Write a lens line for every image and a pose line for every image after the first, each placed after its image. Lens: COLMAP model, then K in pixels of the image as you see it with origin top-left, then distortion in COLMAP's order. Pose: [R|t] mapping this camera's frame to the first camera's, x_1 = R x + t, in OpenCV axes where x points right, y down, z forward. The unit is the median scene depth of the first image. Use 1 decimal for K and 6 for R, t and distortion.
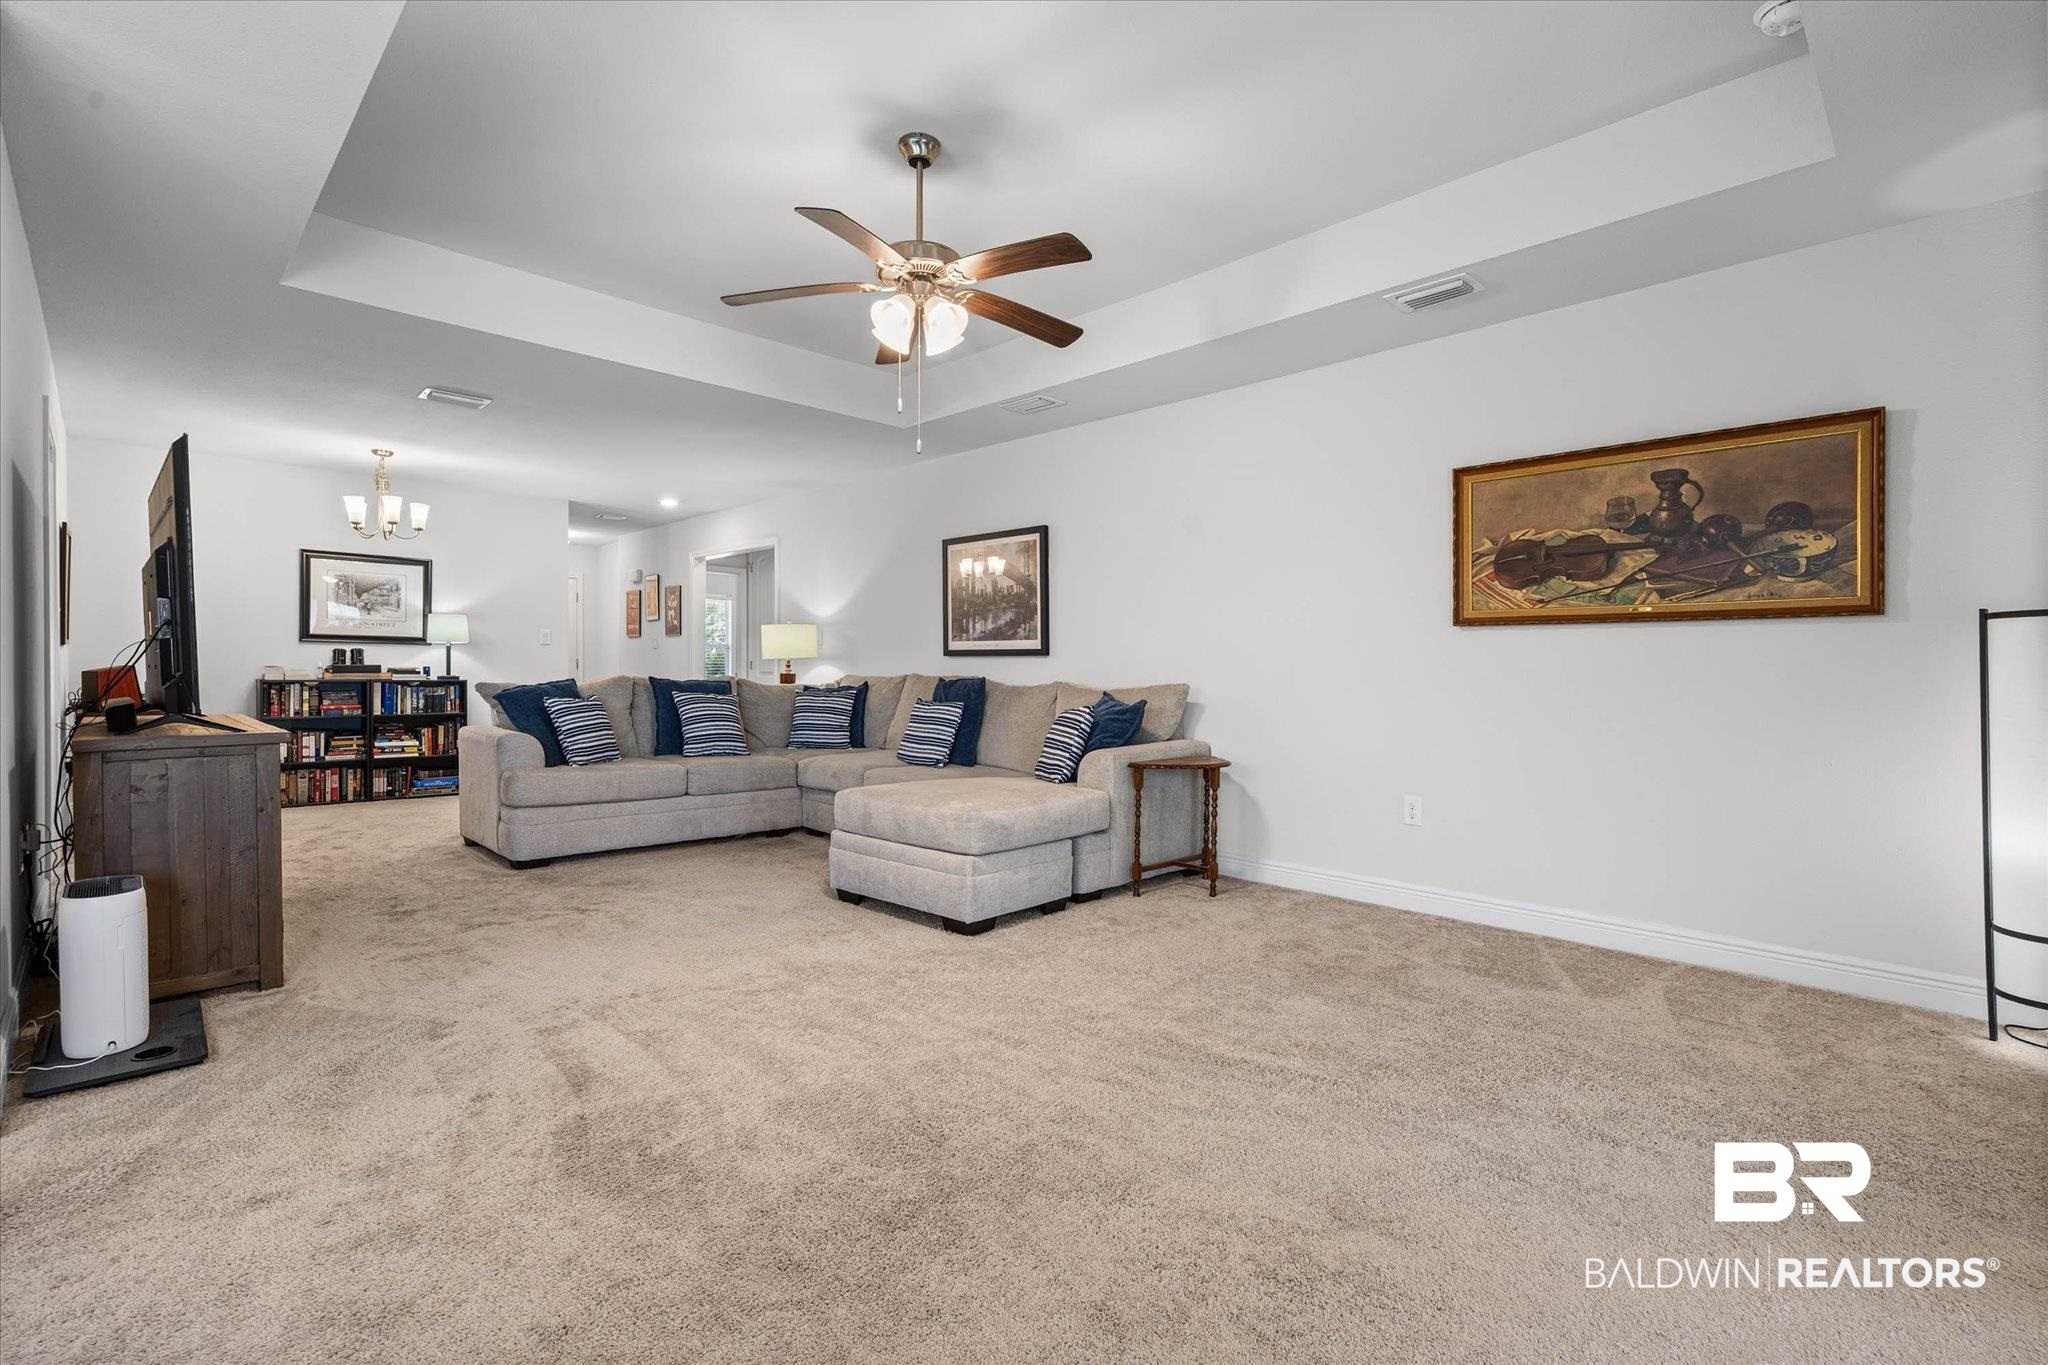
lens RADIAL K [[934.3, 0, 1027.8], [0, 934.3, 667.1], [0, 0, 1]] dist [0.001581, 0.000398]
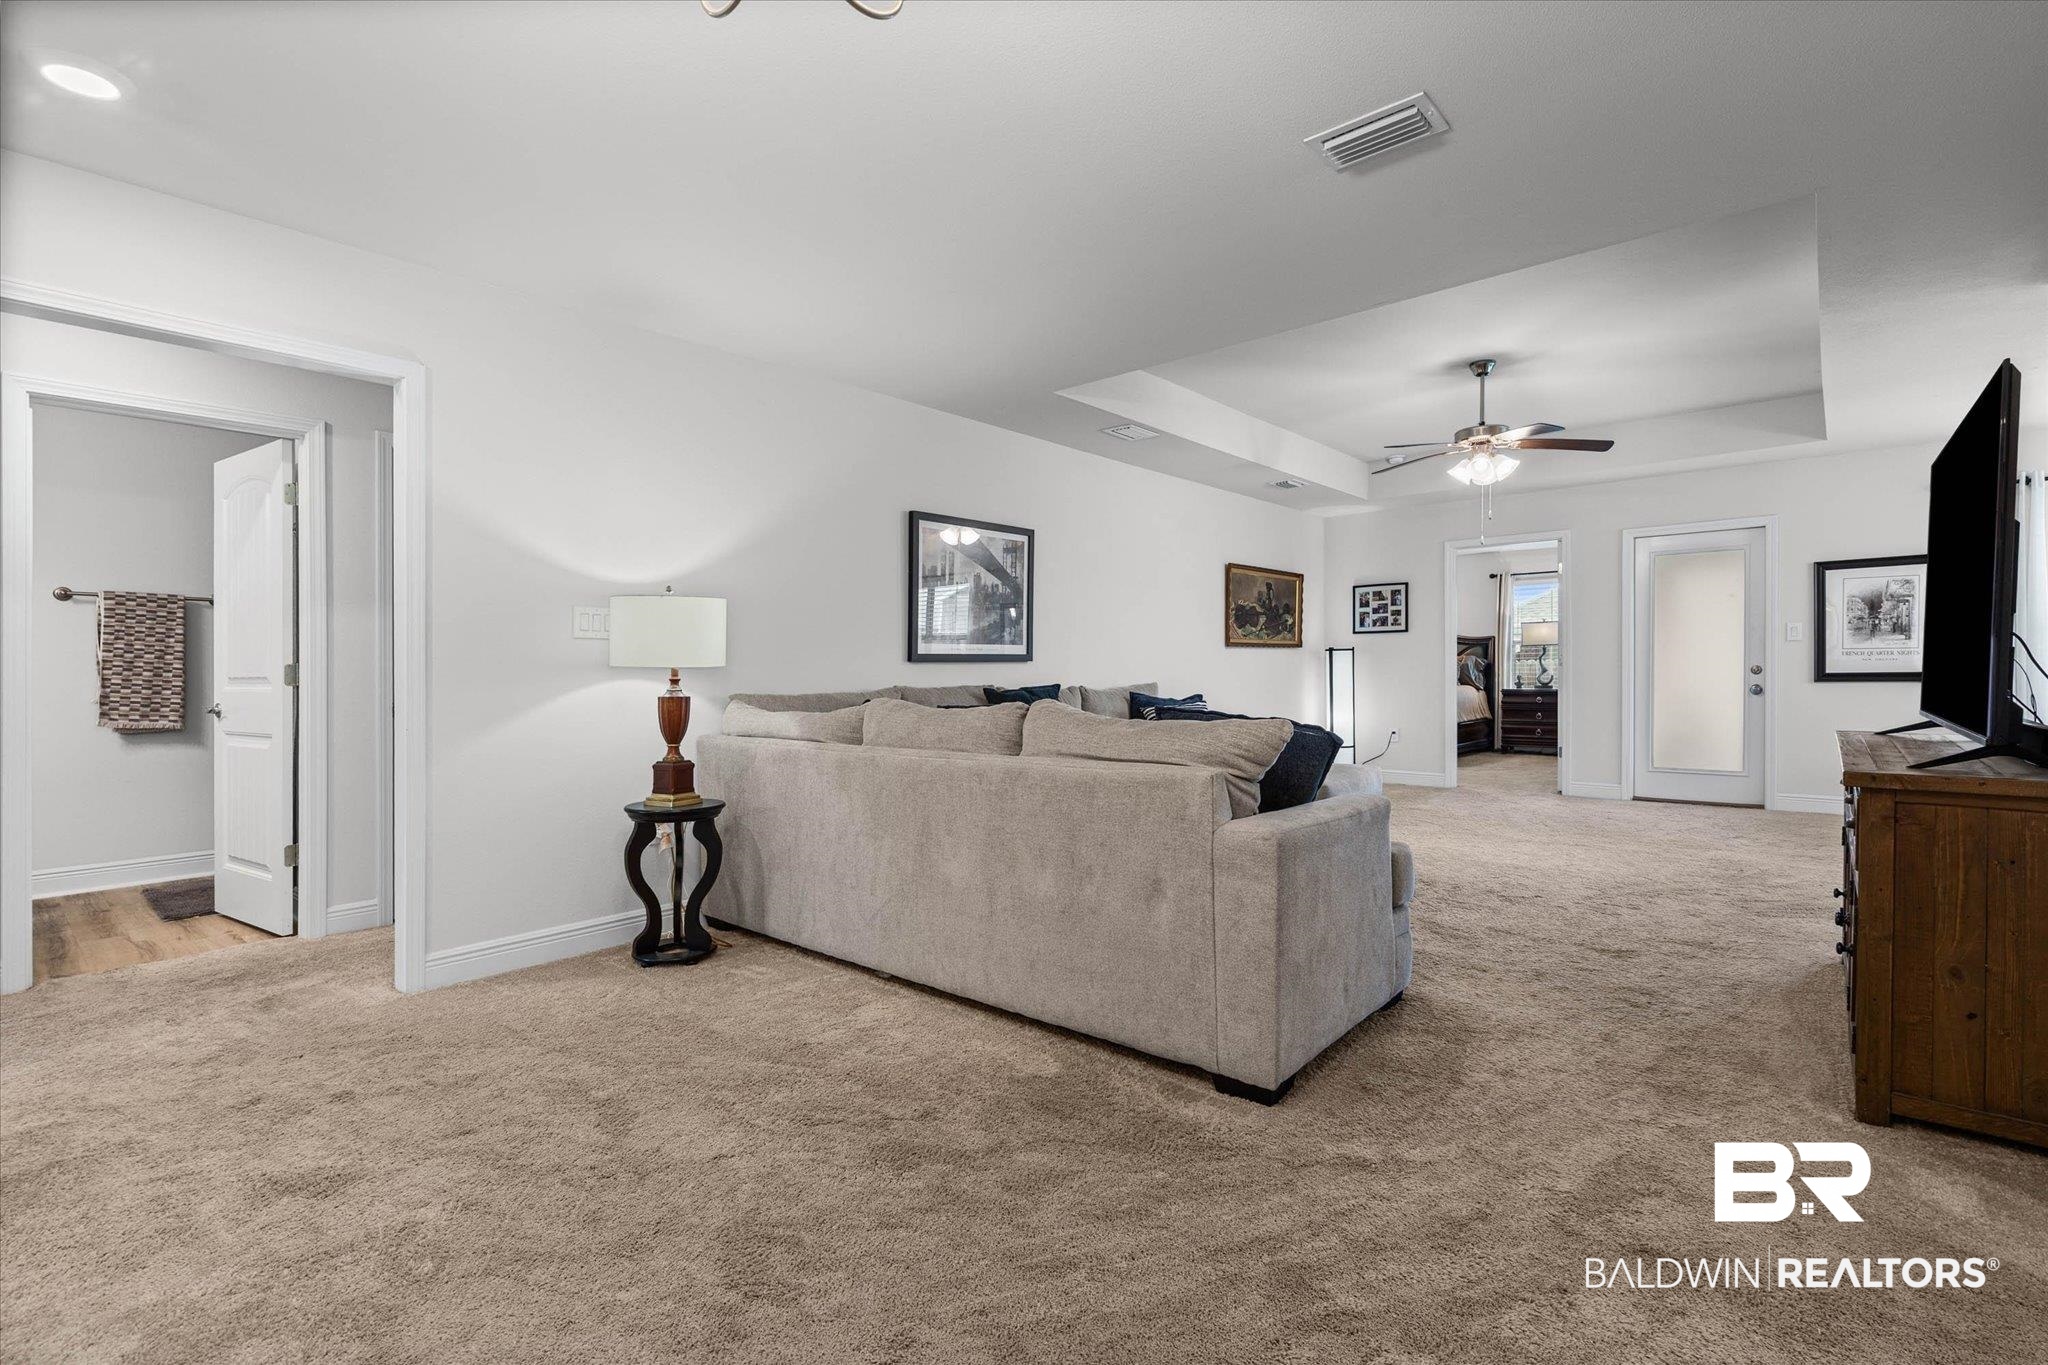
lens RADIAL K [[934.3, 0, 1027.8], [0, 934.3, 667.1], [0, 0, 1]] dist [0.001581, 0.000398]
pose [[-0.079971, -0.010579, 0.996741, -0.960696], [0.004675, 0.999929, 0.010988, -0.016945], [-0.996786, 0.005538, -0.079916, 1.074096]]
